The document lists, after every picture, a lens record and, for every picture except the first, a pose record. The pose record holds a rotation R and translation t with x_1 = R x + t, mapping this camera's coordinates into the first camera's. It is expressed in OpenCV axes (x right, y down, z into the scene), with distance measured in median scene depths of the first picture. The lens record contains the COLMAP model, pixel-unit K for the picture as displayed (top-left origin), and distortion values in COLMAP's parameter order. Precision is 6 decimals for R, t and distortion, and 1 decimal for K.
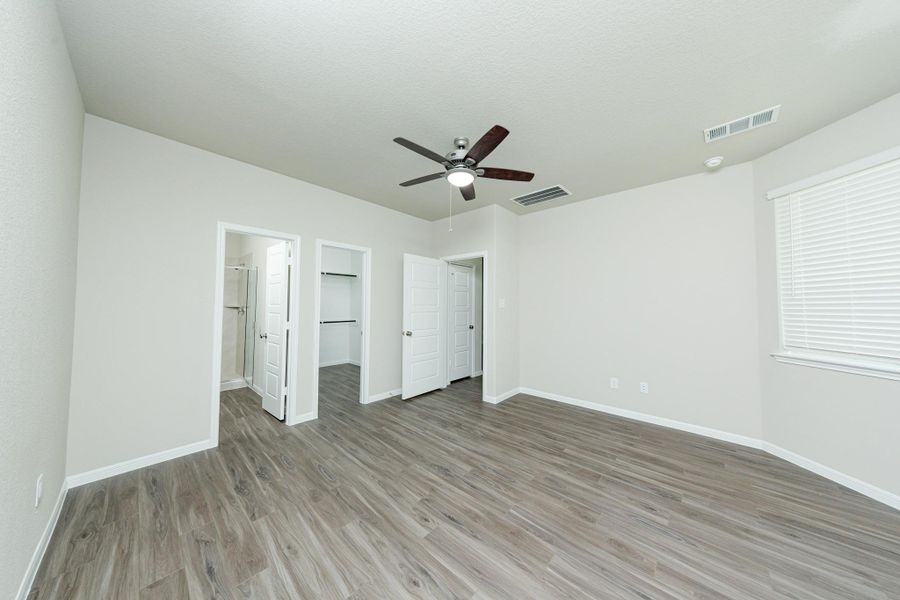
lens RADIAL K [[279.6, 0, 452.0], [0, 279.6, 296.0], [0, 0, 1]] dist [0.000624, 0.000001]
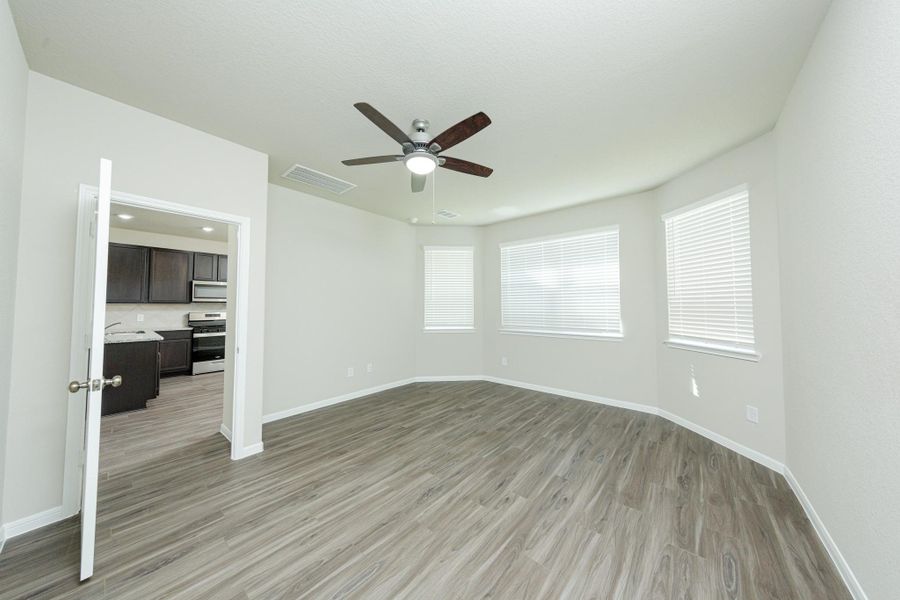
lens RADIAL K [[287.0, 0, 450.3], [0, 287.0, 297.6], [0, 0, 1]] dist [0.009324, -0.000073]
pose [[-0.027398, 0.018653, 0.999451, -0.892594], [-0.034458, 0.999214, -0.019593, 0.022263], [-0.999031, -0.034976, -0.026734, 0.920412]]
